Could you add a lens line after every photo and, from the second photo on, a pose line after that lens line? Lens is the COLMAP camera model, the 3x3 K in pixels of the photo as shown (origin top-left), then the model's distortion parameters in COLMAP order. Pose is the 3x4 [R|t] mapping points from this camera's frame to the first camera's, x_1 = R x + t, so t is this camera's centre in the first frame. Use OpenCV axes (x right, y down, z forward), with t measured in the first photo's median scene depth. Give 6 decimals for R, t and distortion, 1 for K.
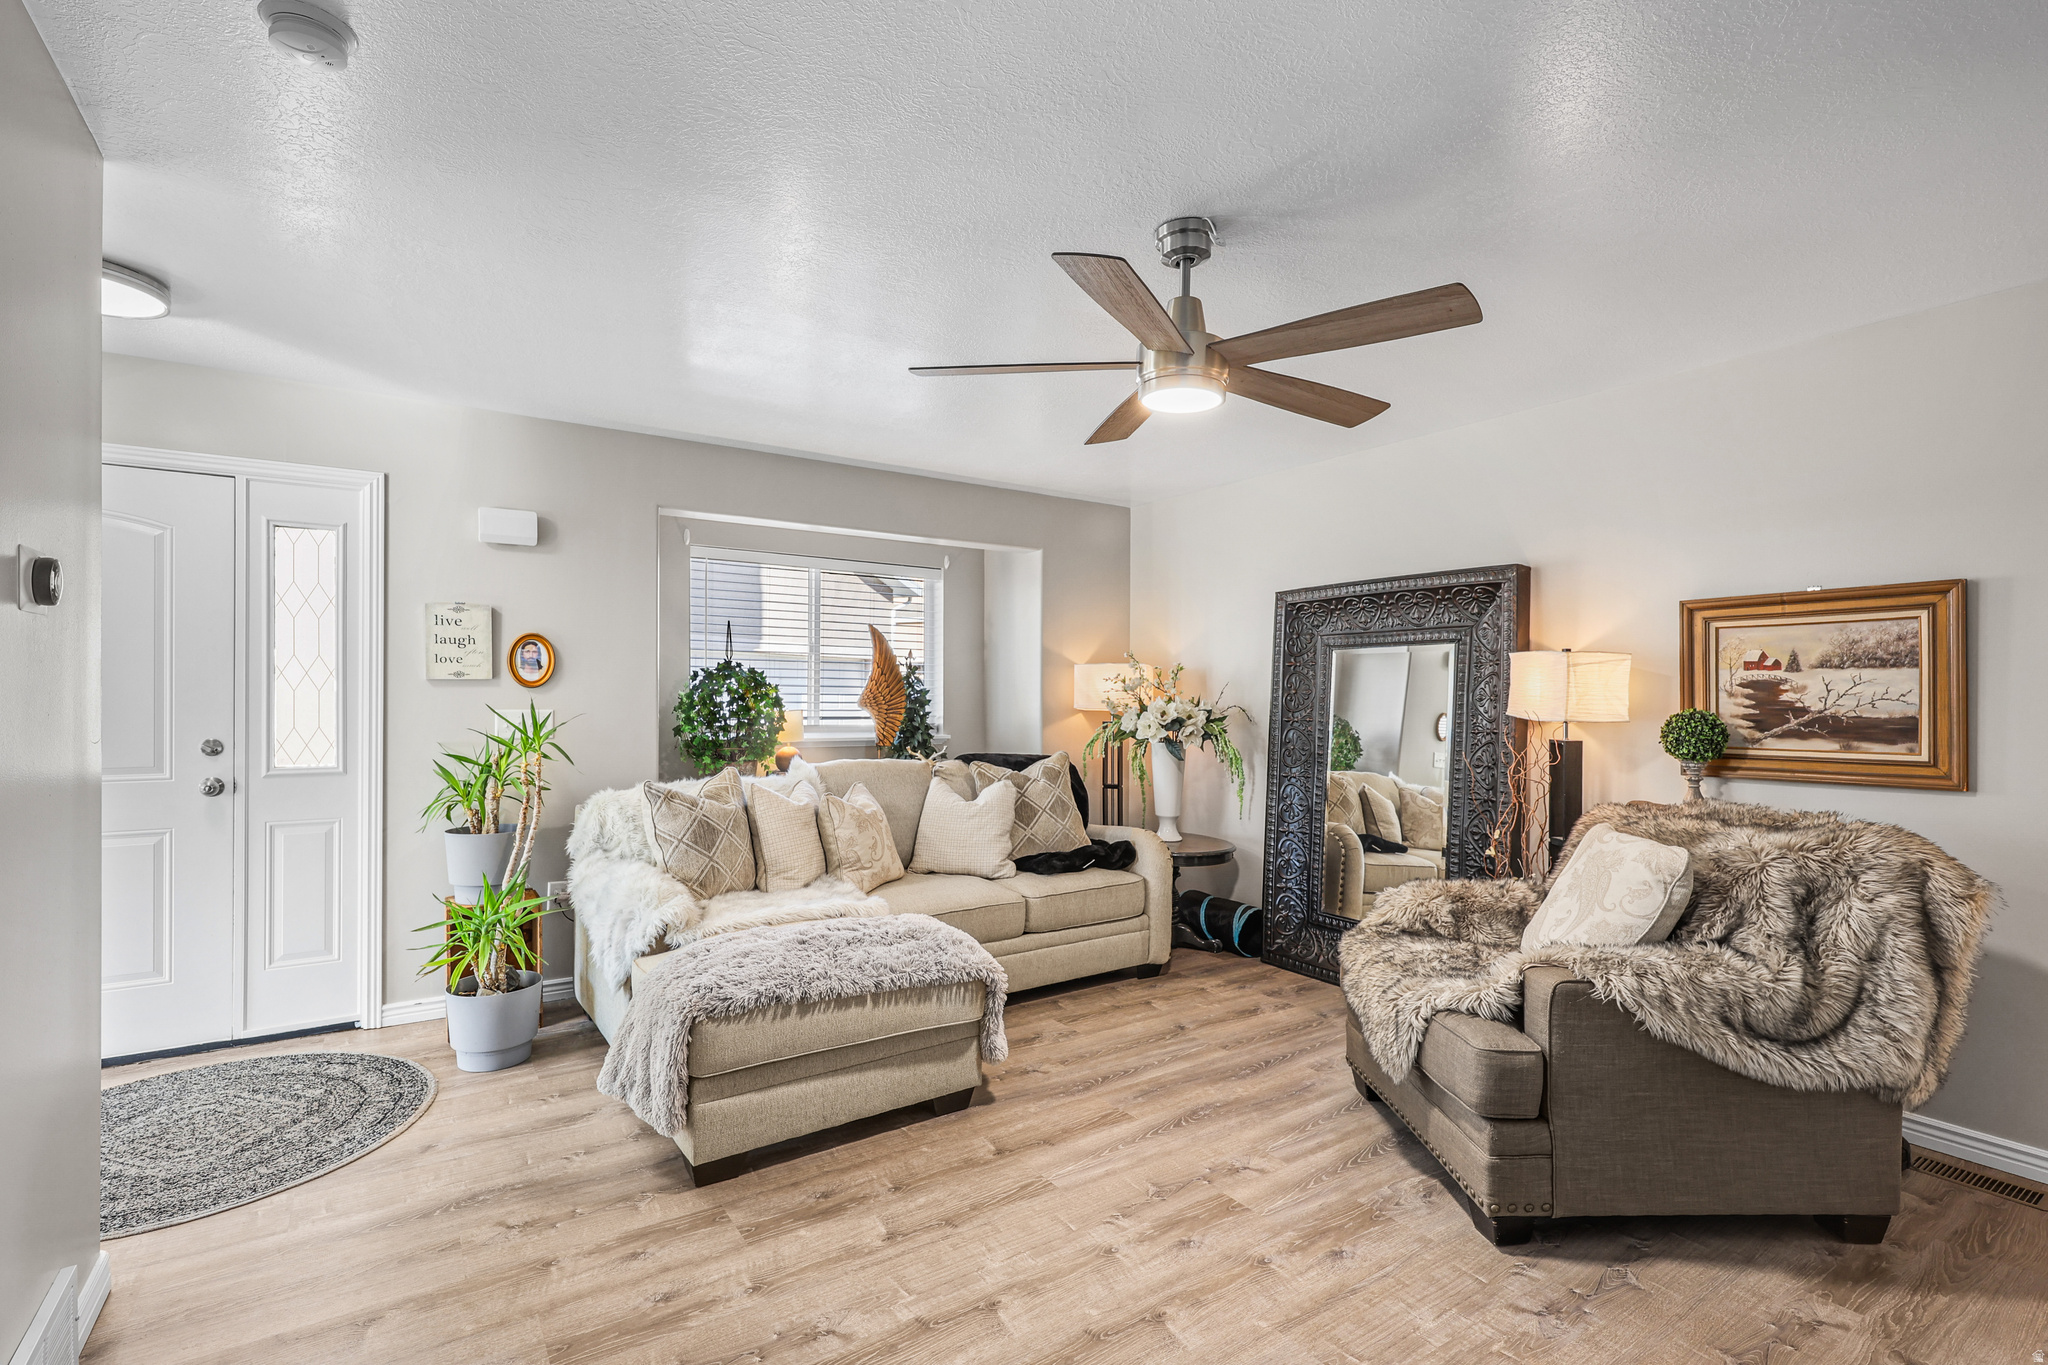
lens RADIAL K [[923.8, 0, 1019.6], [0, 923.8, 687.0], [0, 0, 1]] dist [0.003818, 0.000087]
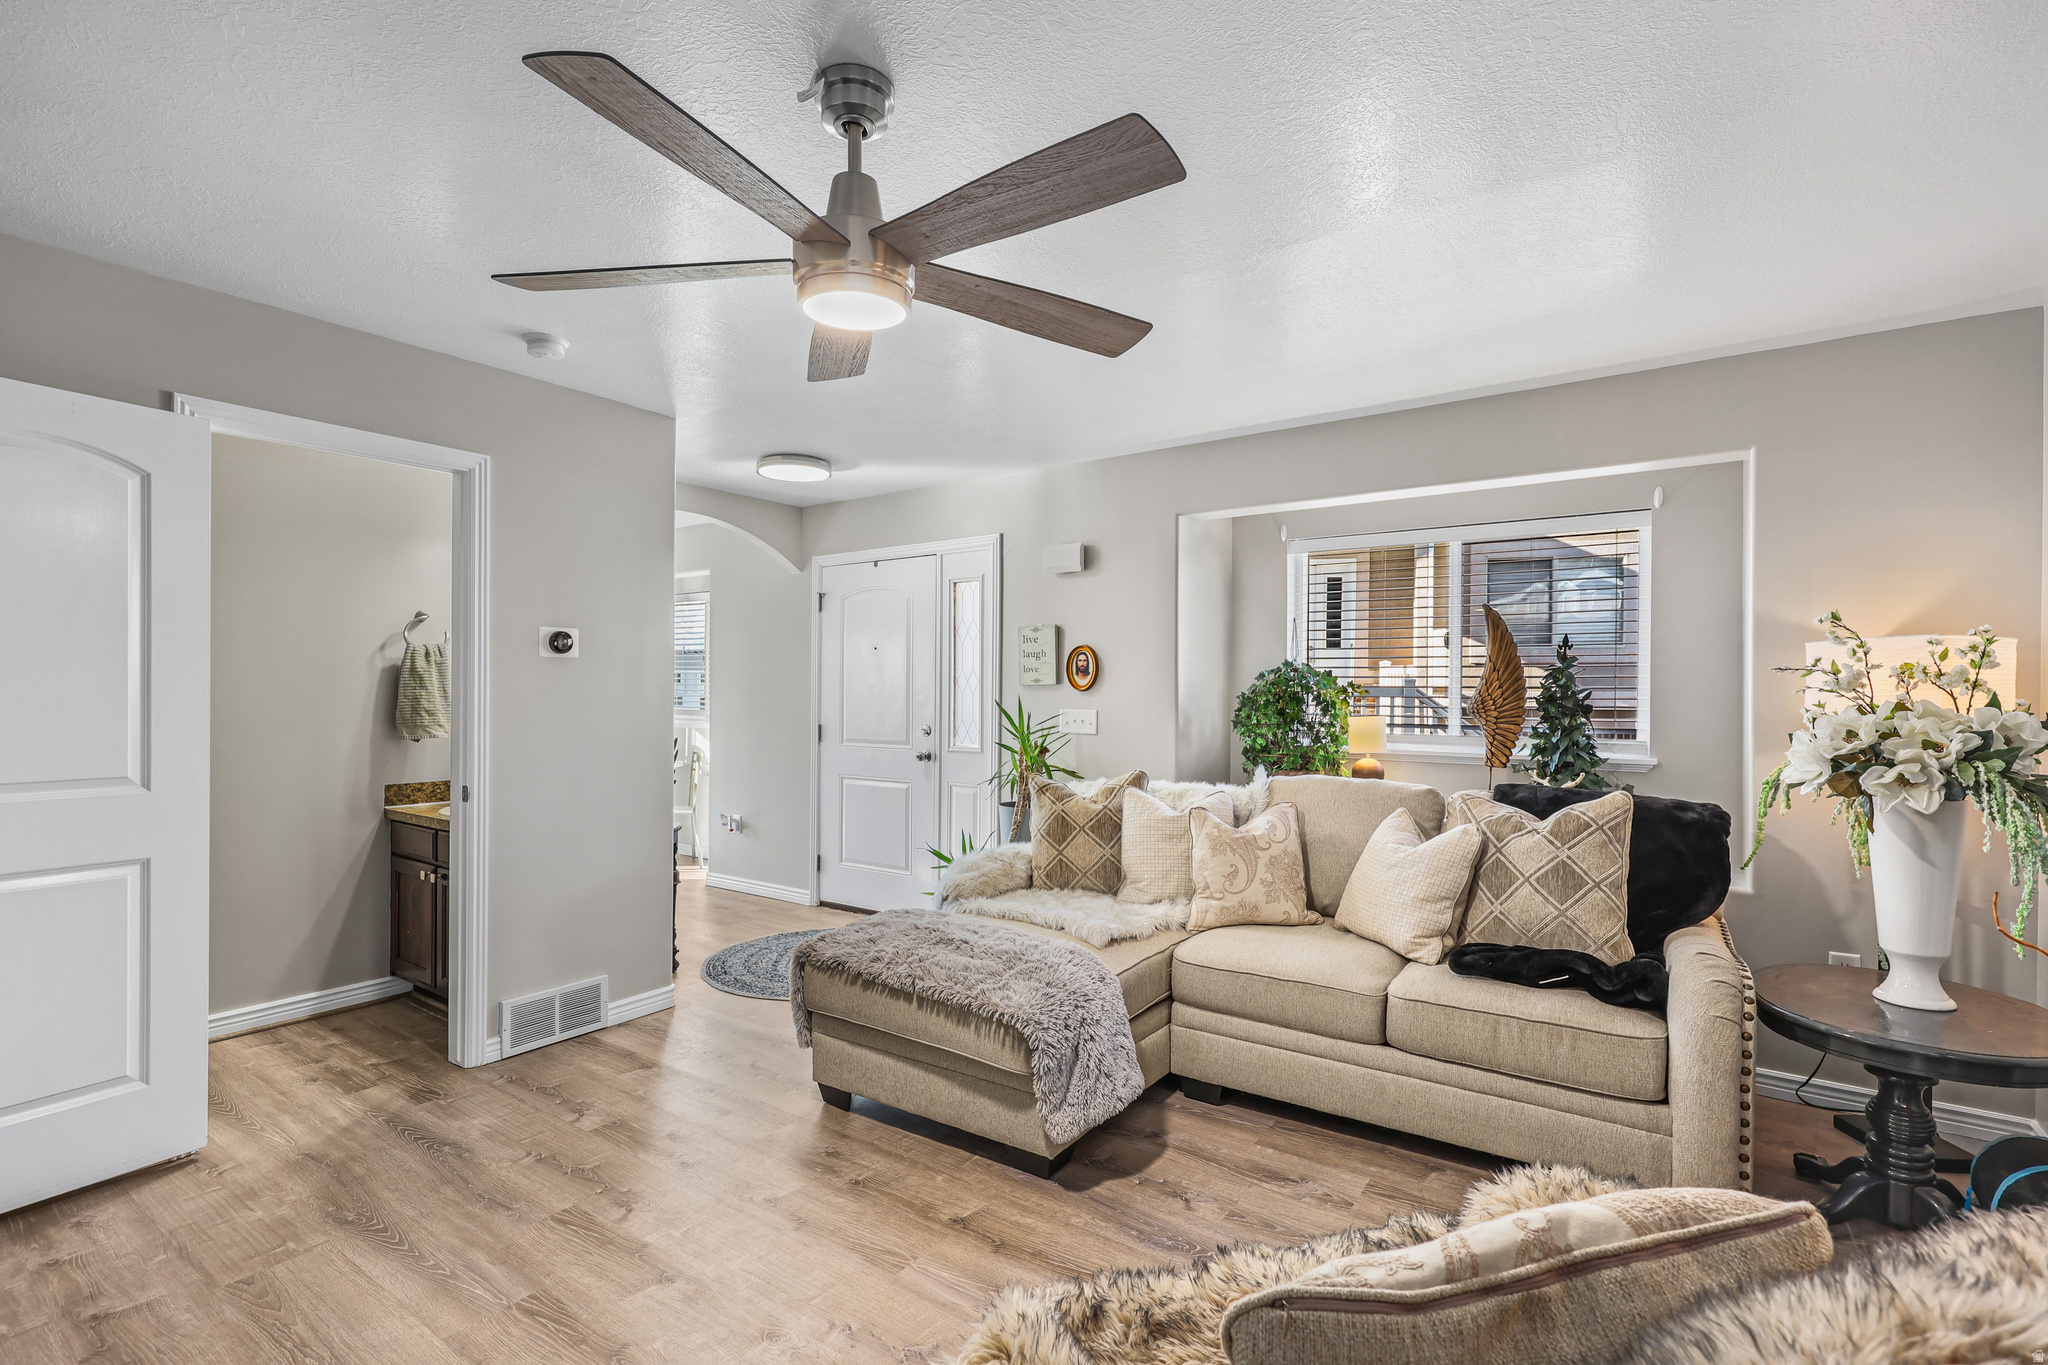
lens RADIAL K [[923.8, 0, 1022.1], [0, 923.8, 696.3], [0, 0, 1]] dist [0.003818, 0.000087]
pose [[0.371389, -0.000600, -0.928477, 0.594502], [0.006059, 0.999980, 0.001777, 0.005092], [0.928458, -0.006286, 0.371385, 0.539057]]
